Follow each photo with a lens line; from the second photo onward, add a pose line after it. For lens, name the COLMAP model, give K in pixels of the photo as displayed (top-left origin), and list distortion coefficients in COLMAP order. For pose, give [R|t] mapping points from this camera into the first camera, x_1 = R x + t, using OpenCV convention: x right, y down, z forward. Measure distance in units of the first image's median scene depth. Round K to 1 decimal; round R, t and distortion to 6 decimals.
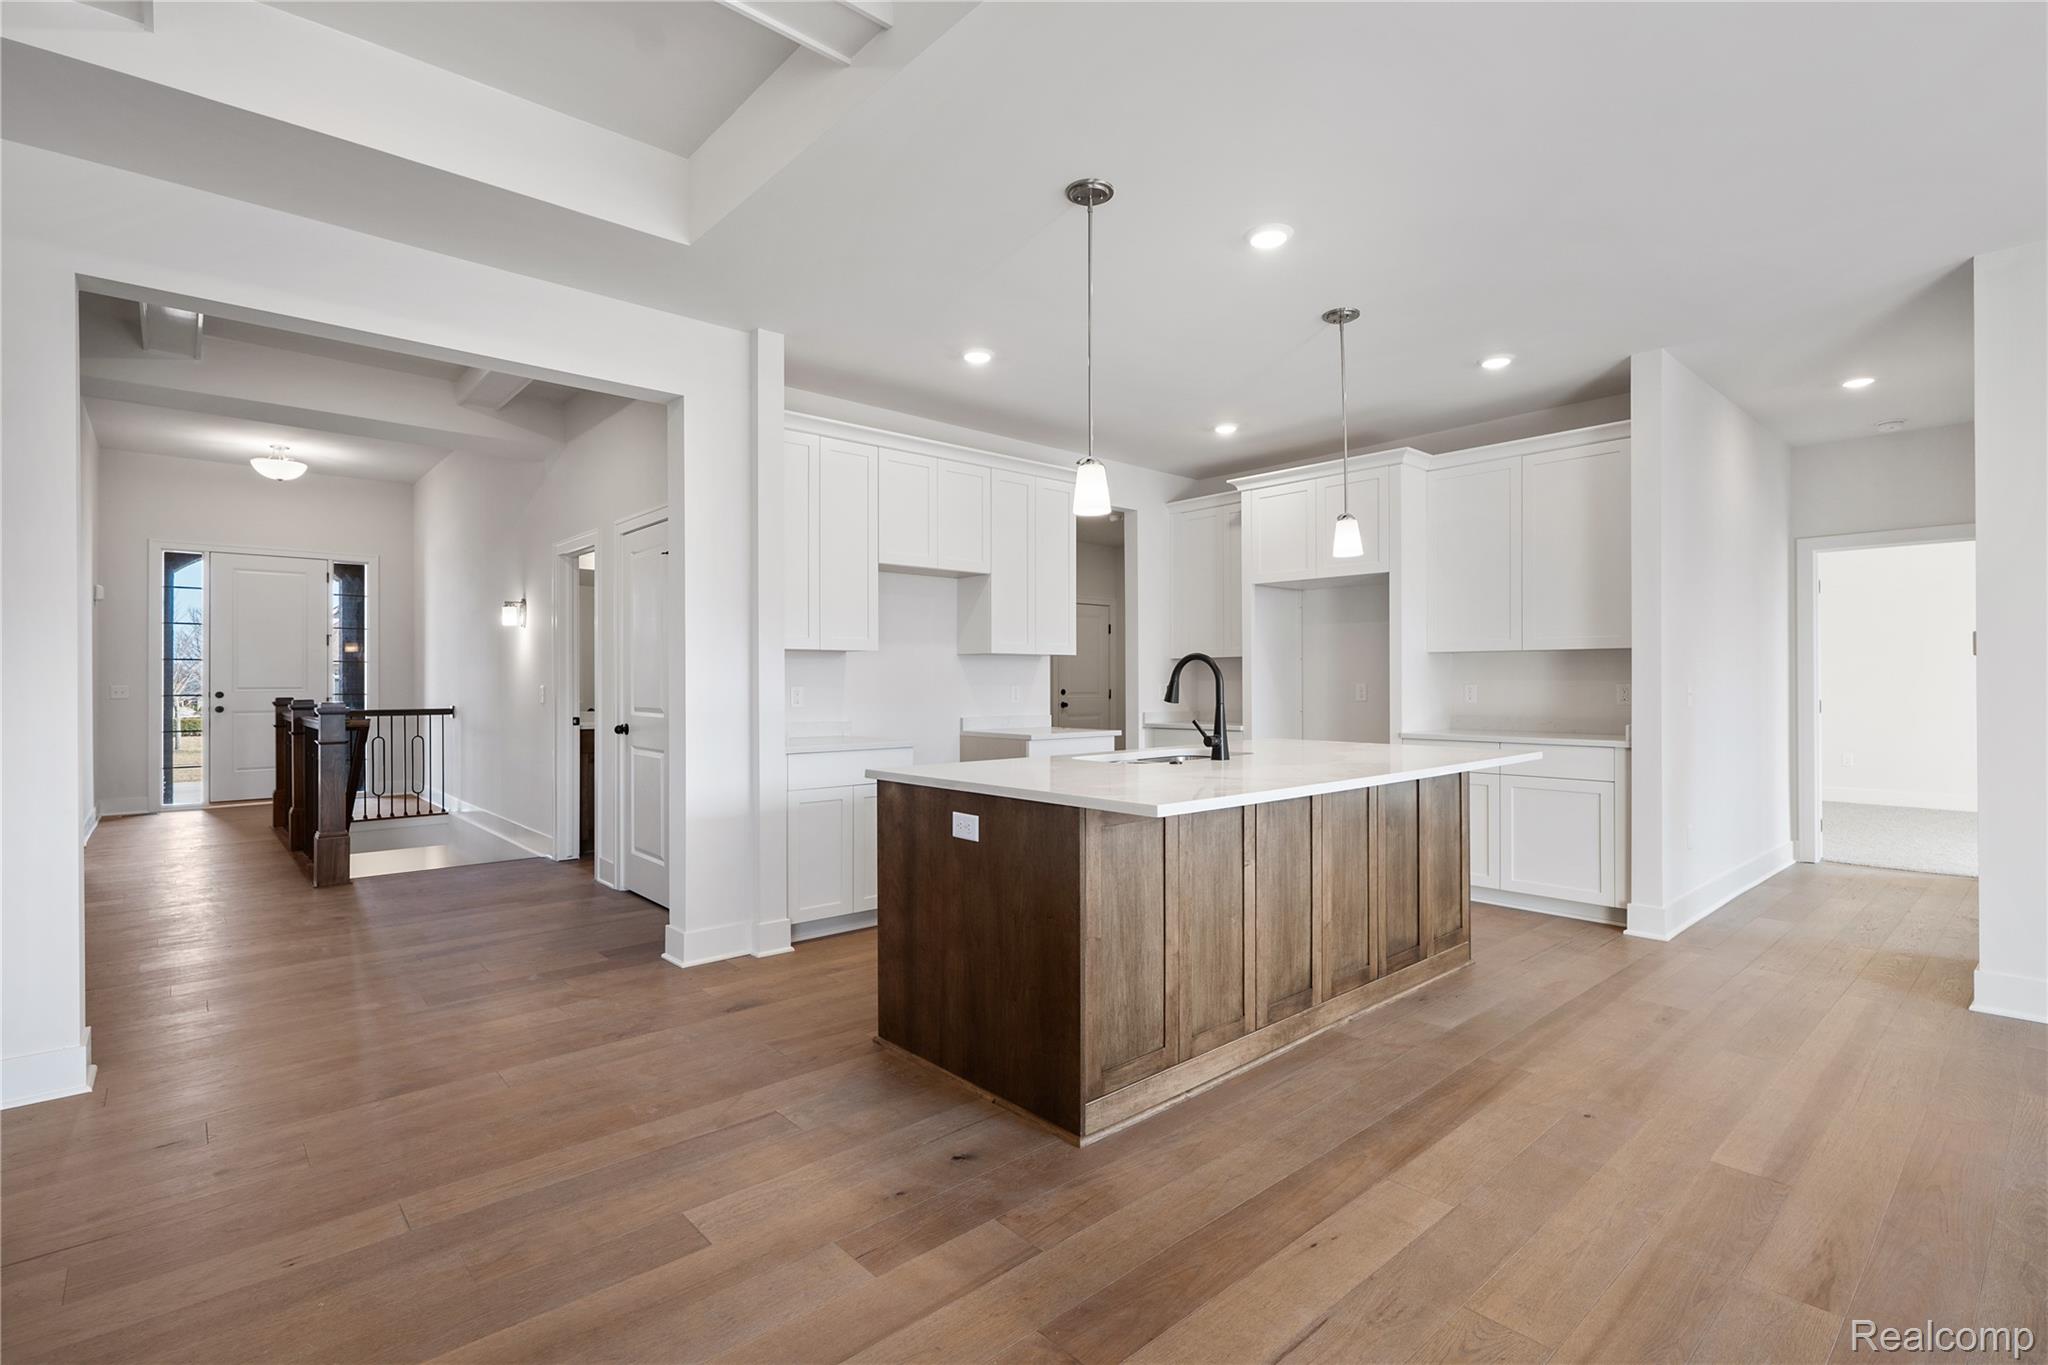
lens RADIAL K [[948.7, 0, 1034.1], [0, 948.7, 677.4], [0, 0, 1]] dist [0.004567, 0.000559]
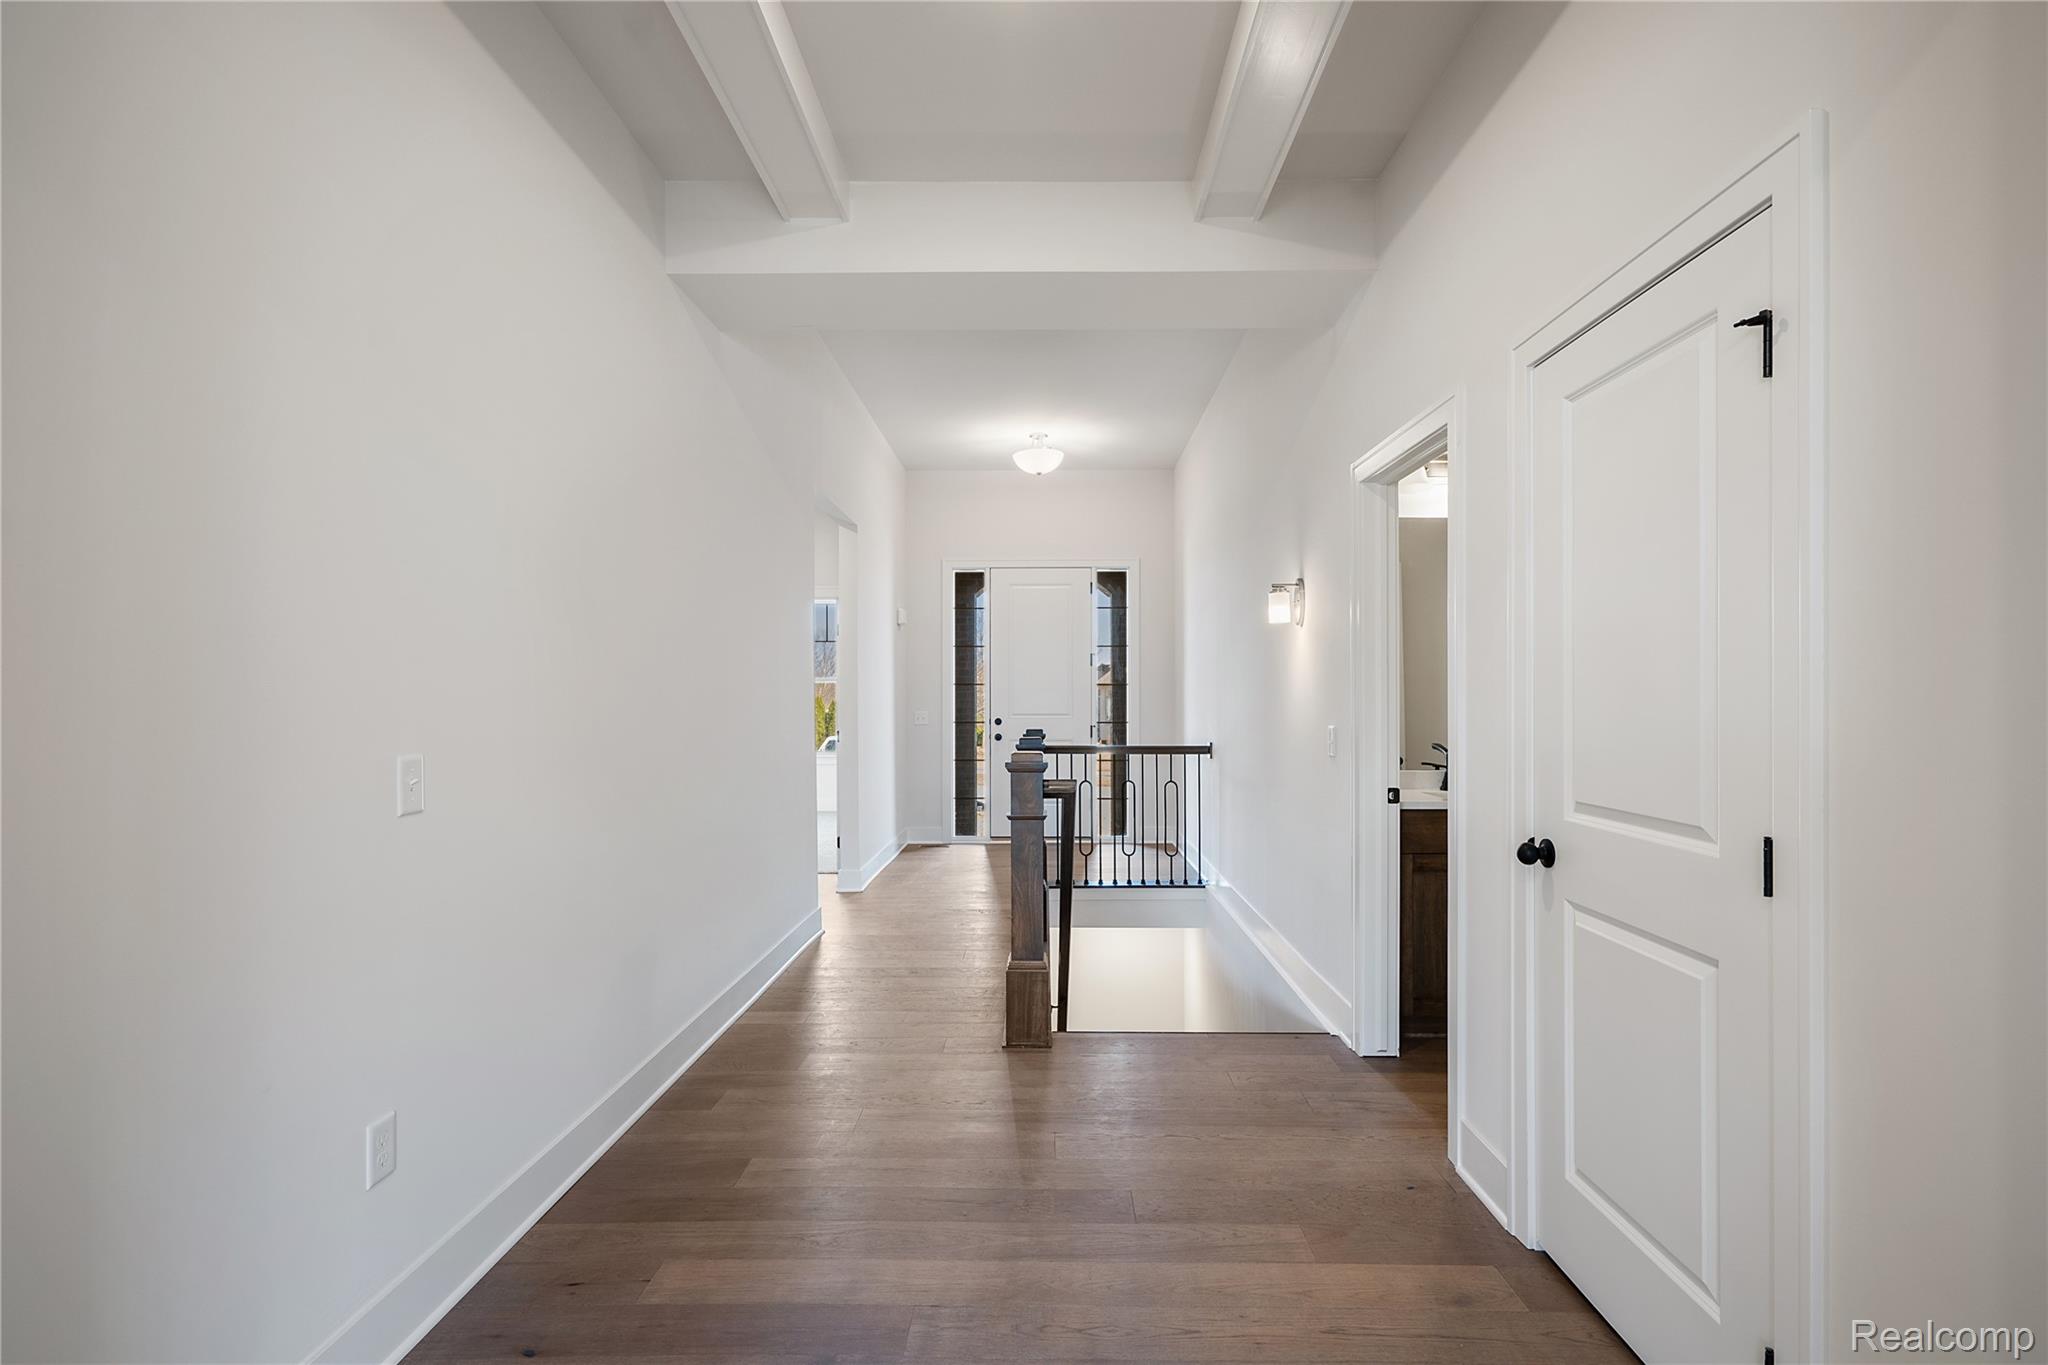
lens RADIAL K [[965.1, 0, 1027.4], [0, 965.1, 691.0], [0, 0, 1]] dist [0.000756, 0.000393]
pose [[0.725078, -0.003441, -0.688658, -0.201762], [-0.000984, 0.999981, -0.006033, -0.006381], [0.688666, 0.005052, 0.725061, 0.365647]]
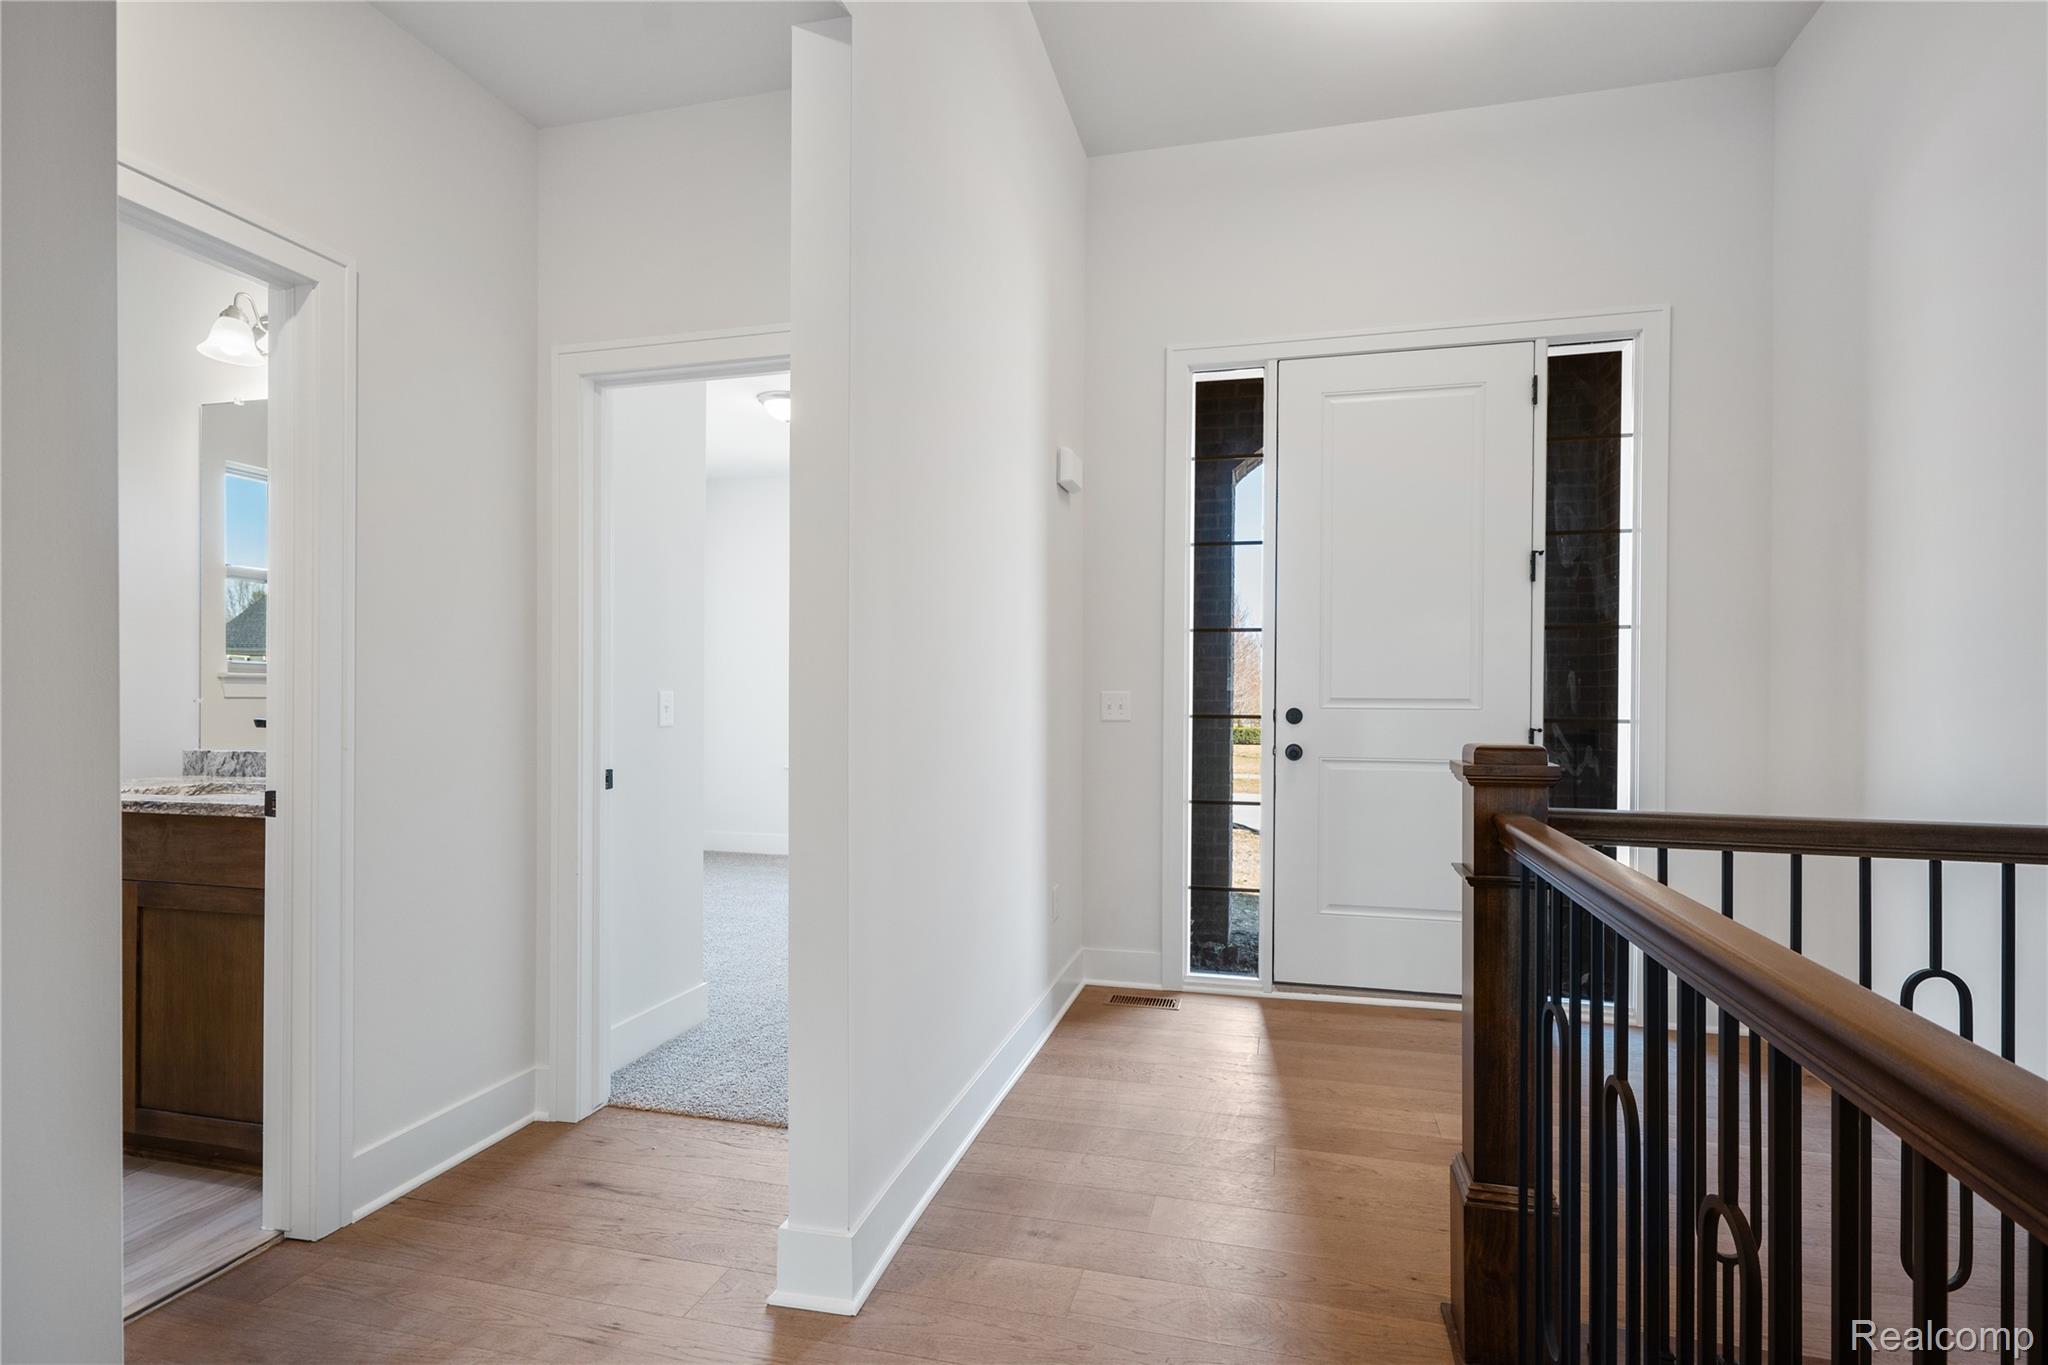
lens RADIAL K [[978.0, 0, 1024.0], [0, 978.0, 682.5], [0, 0, 1]] dist [0.002665, 0.000507]
pose [[0.534184, 0.002725, -0.845364, -0.617068], [-0.012032, 0.999918, -0.004380, 0.007908], [0.845283, 0.012512, 0.534173, 0.742693]]
